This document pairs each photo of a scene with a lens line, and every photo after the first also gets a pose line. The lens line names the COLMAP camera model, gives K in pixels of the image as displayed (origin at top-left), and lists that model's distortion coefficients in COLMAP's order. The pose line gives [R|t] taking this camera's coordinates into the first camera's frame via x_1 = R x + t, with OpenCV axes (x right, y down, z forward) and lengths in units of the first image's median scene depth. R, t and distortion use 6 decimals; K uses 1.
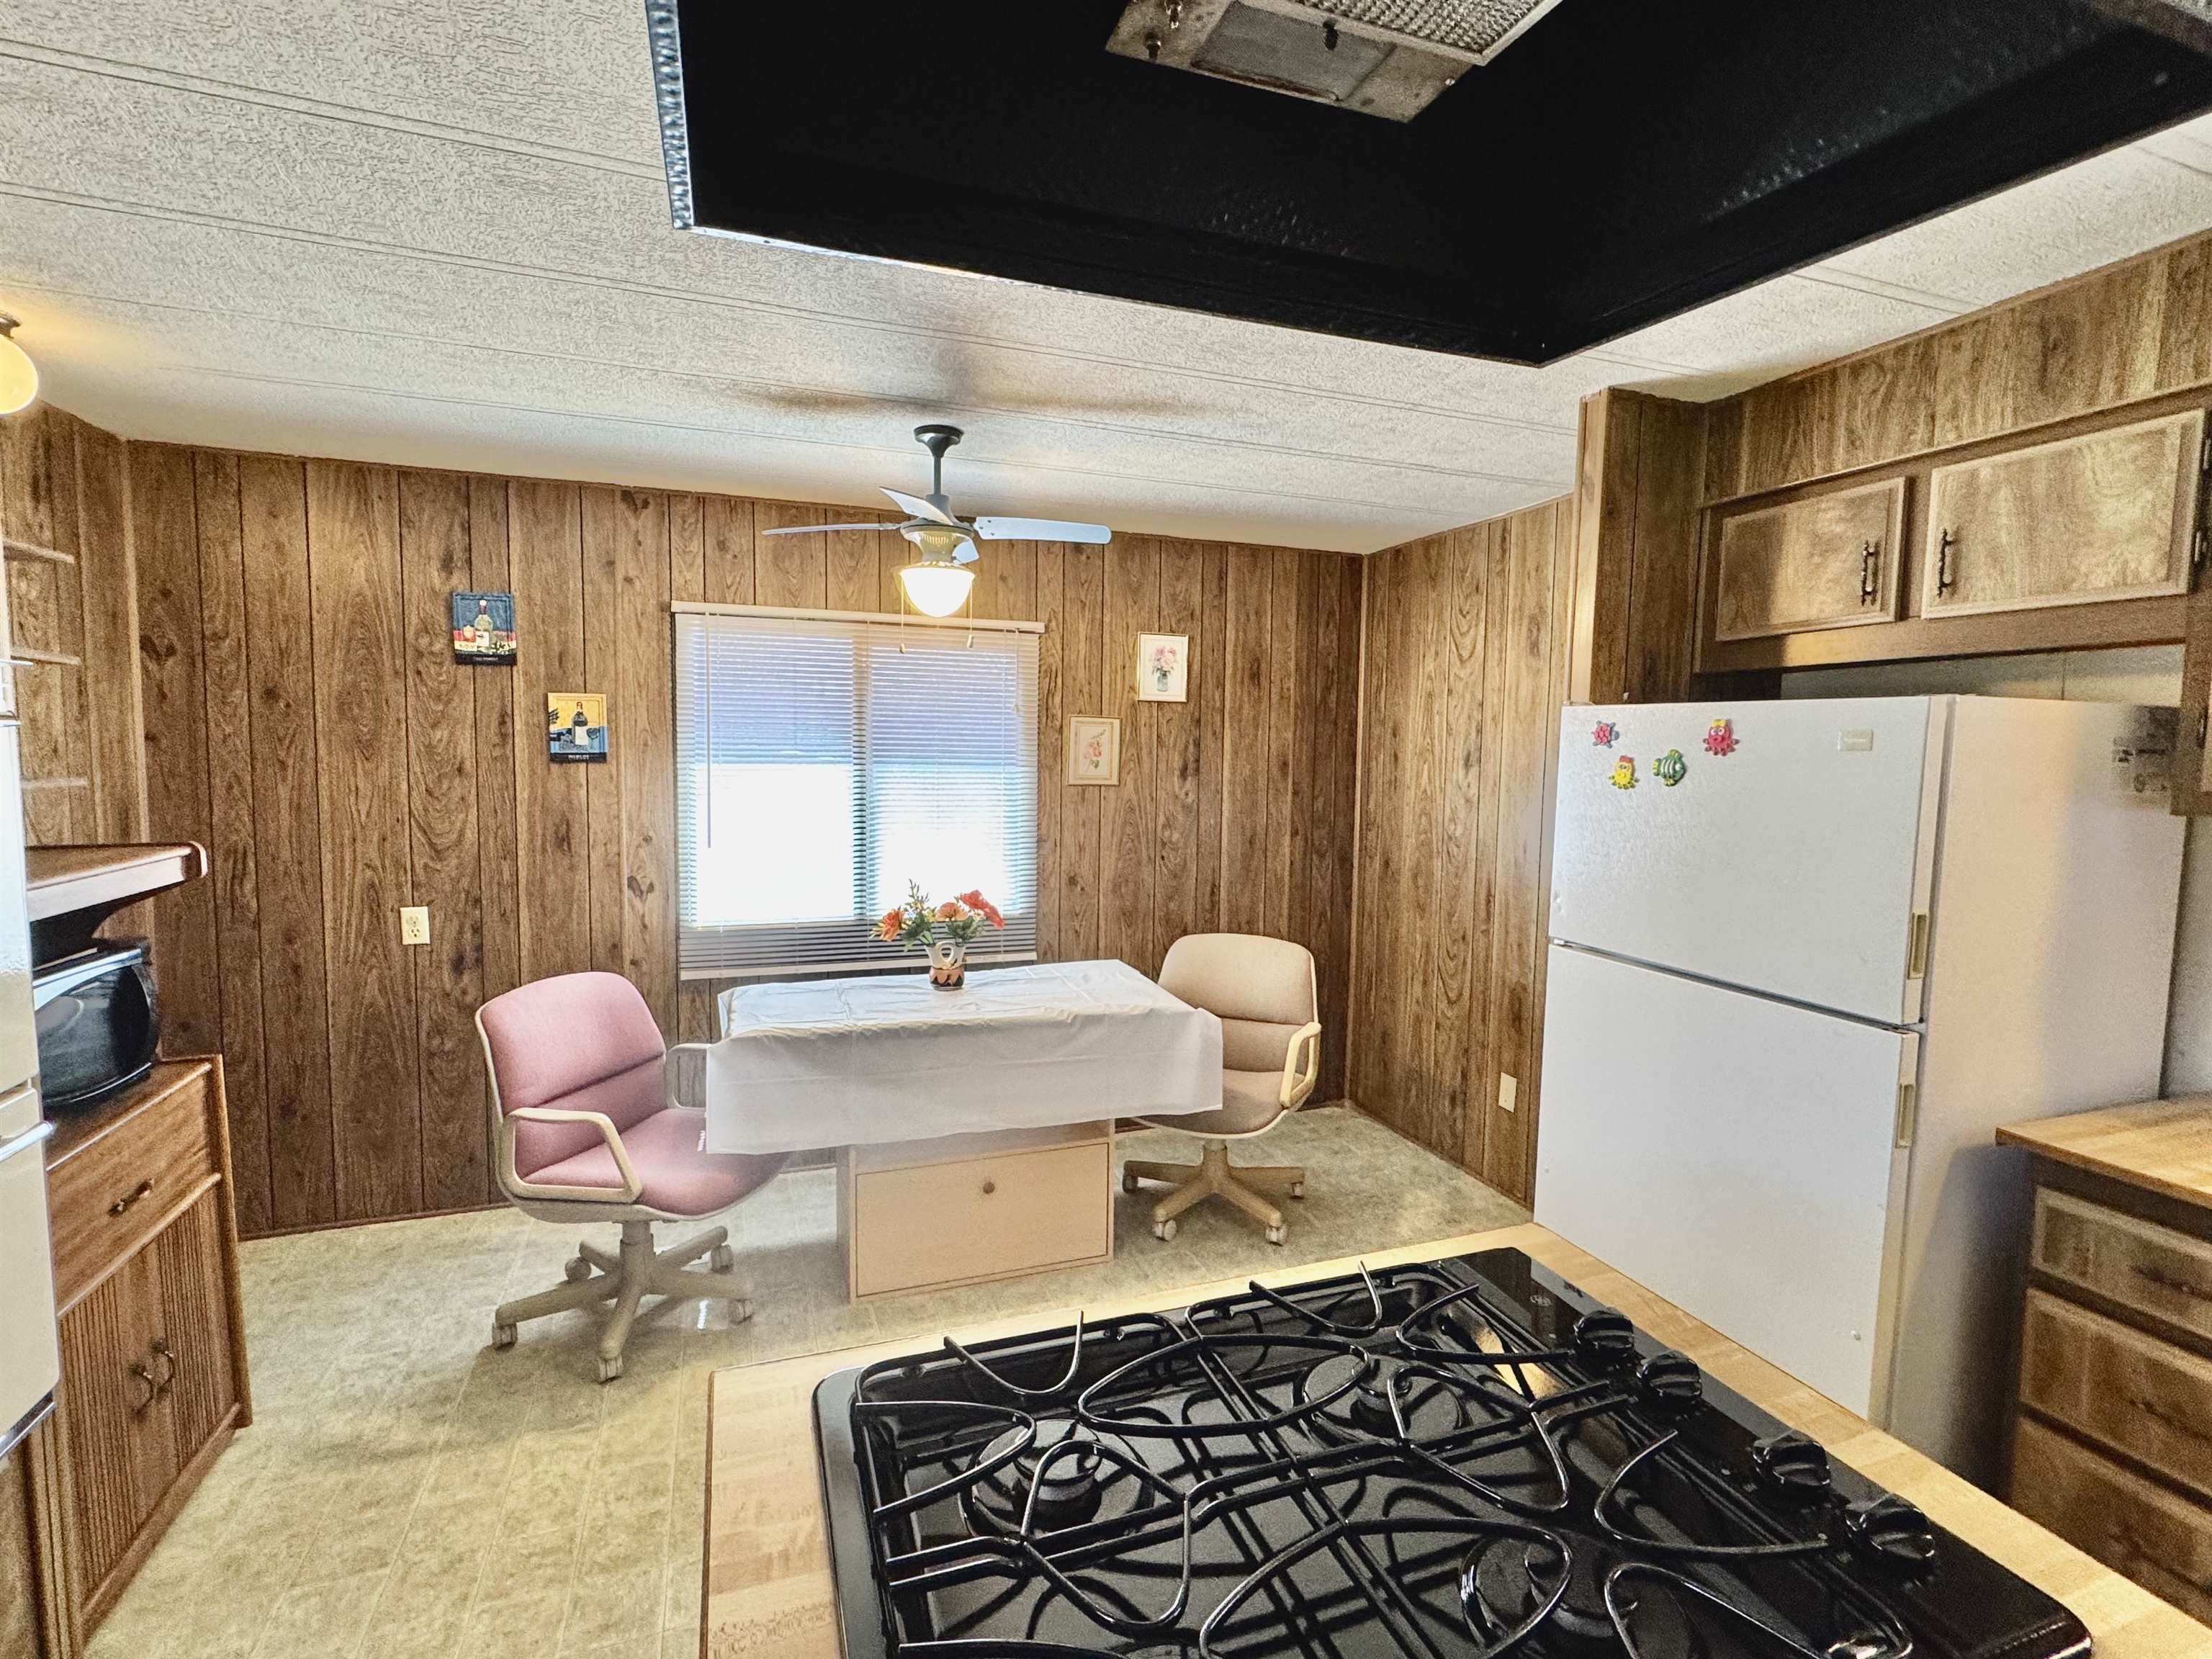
lens RADIAL K [[1023.0, 0, 1103.1], [0, 1023.0, 827.9], [0, 0, 1]] dist [-0.000151, 0.000245]
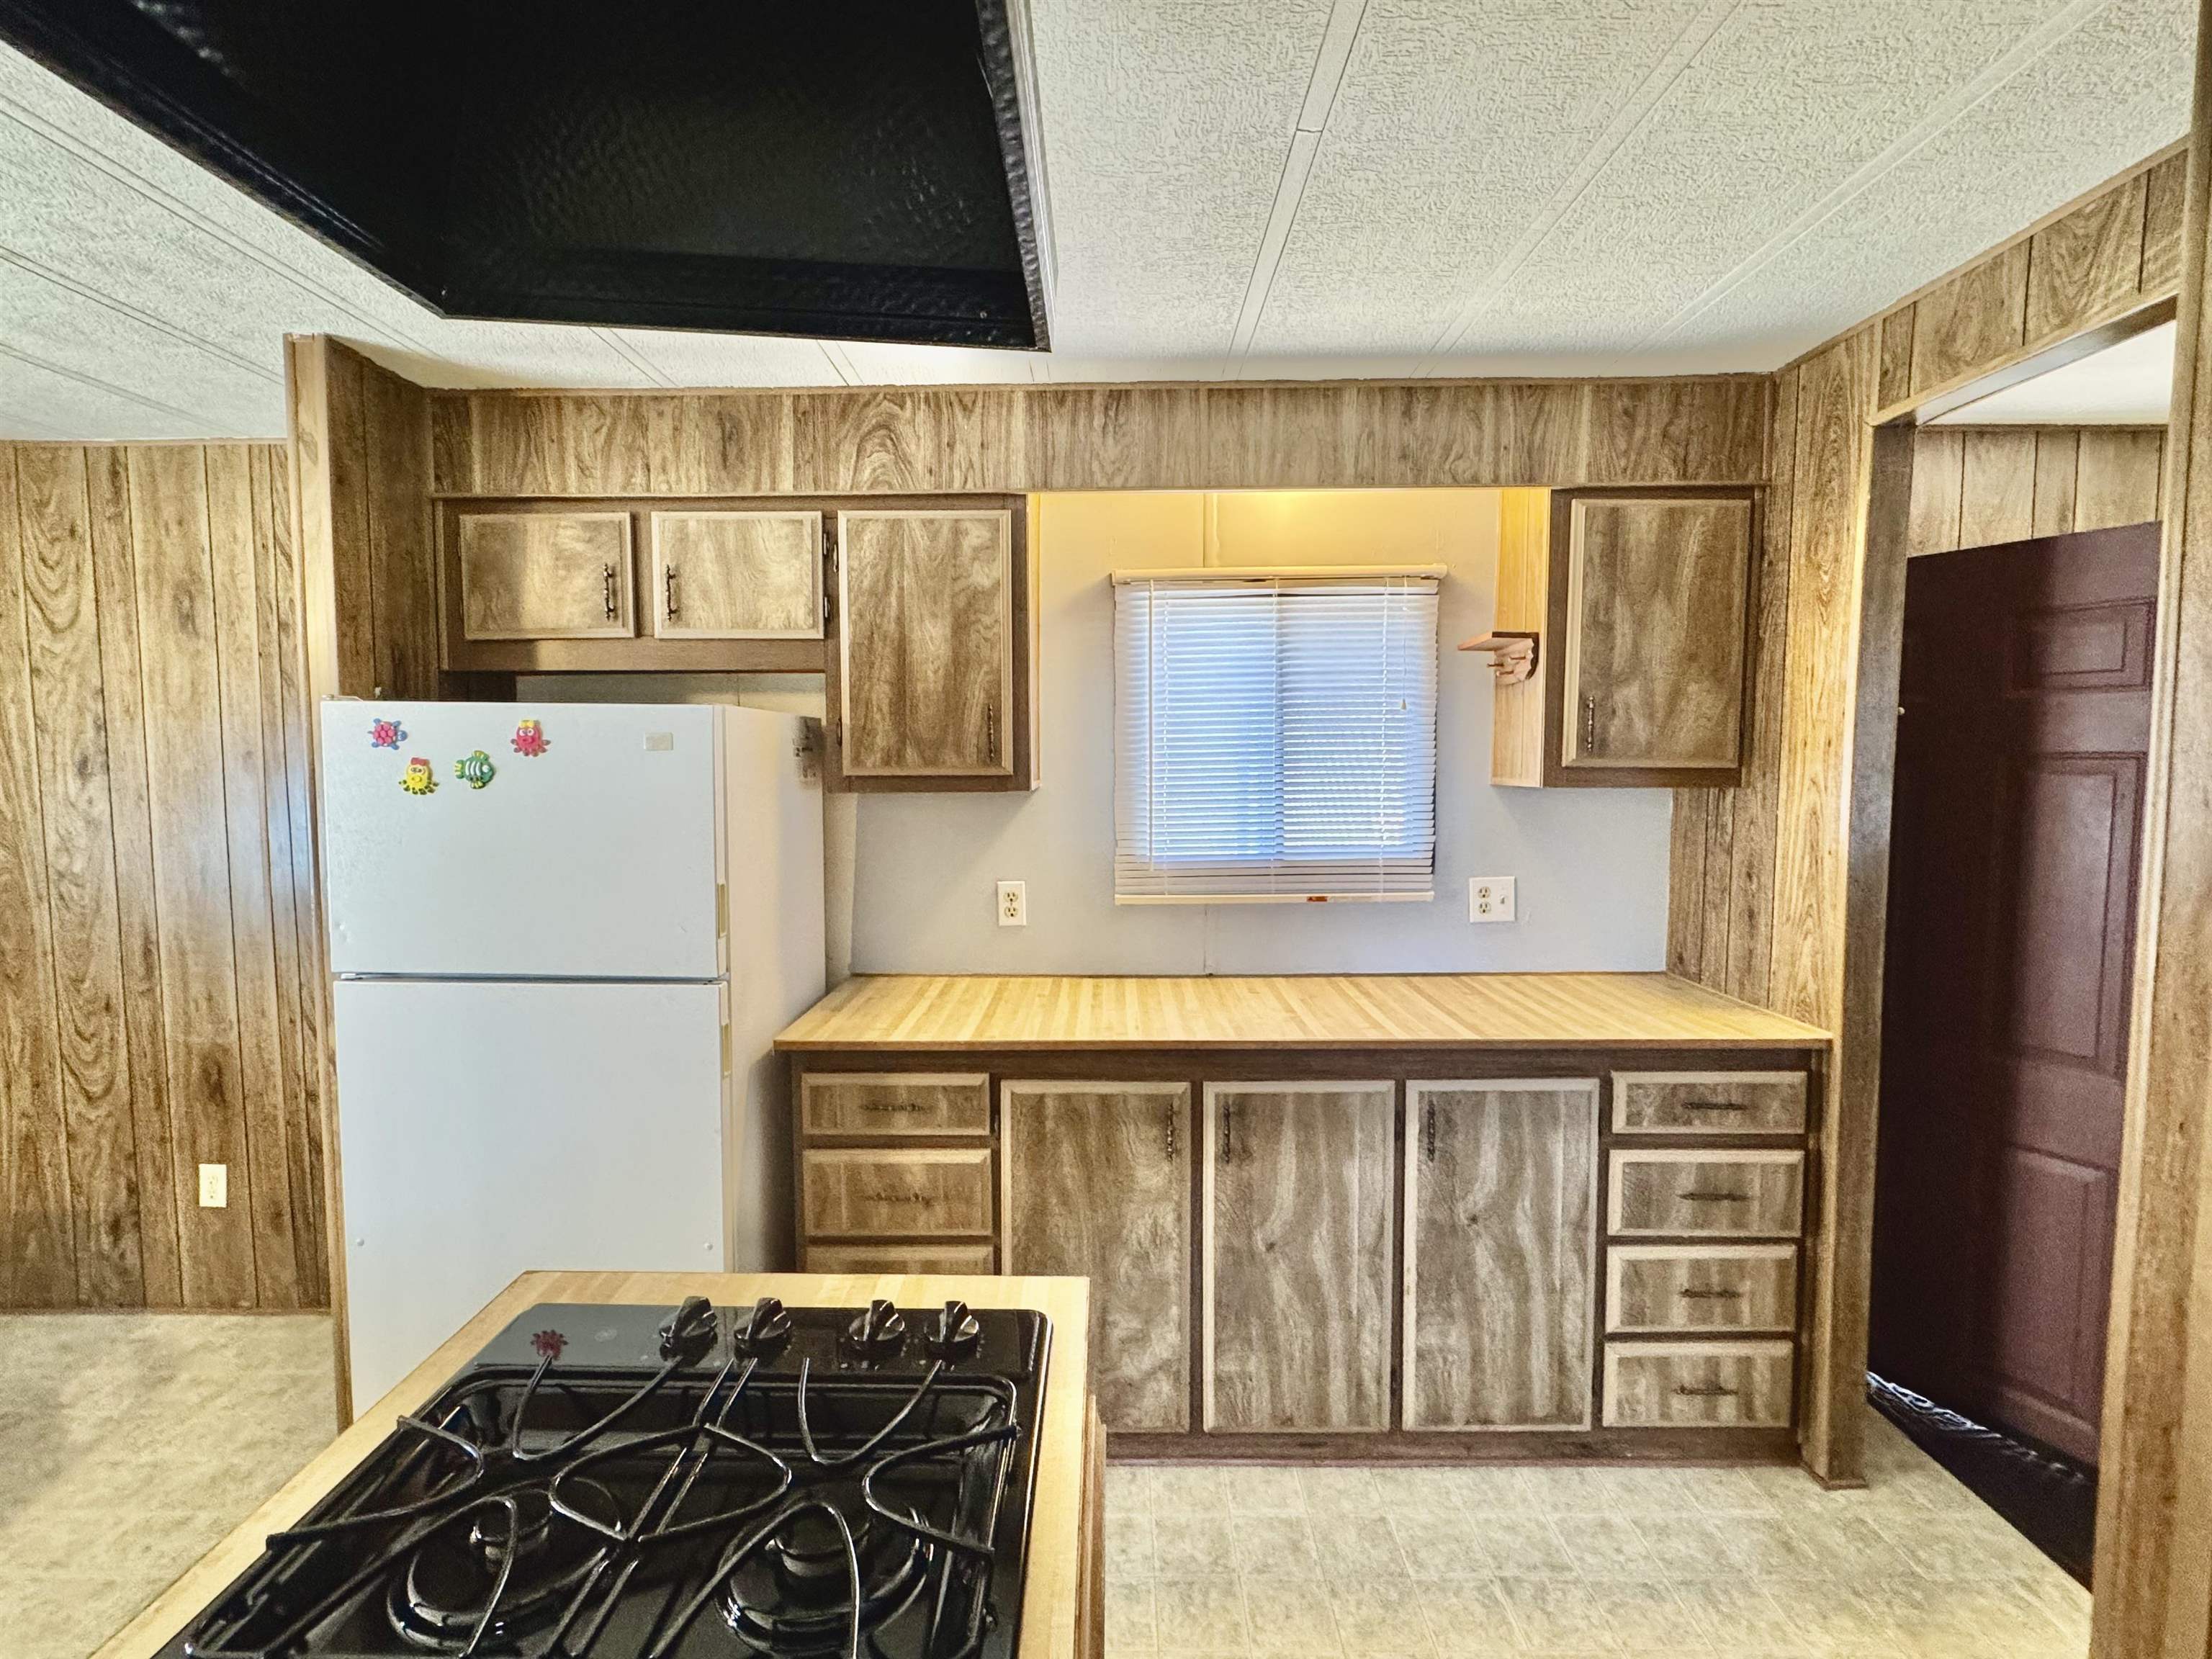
lens RADIAL K [[1023.0, 0, 1103.1], [0, 1023.0, 827.9], [0, 0, 1]] dist [-0.000151, 0.000245]
pose [[0.350003, -0.081006, 0.933239, -0.143220], [0.078848, 0.995266, 0.056819, -0.012827], [-0.933424, 0.053697, 0.354733, 0.115909]]
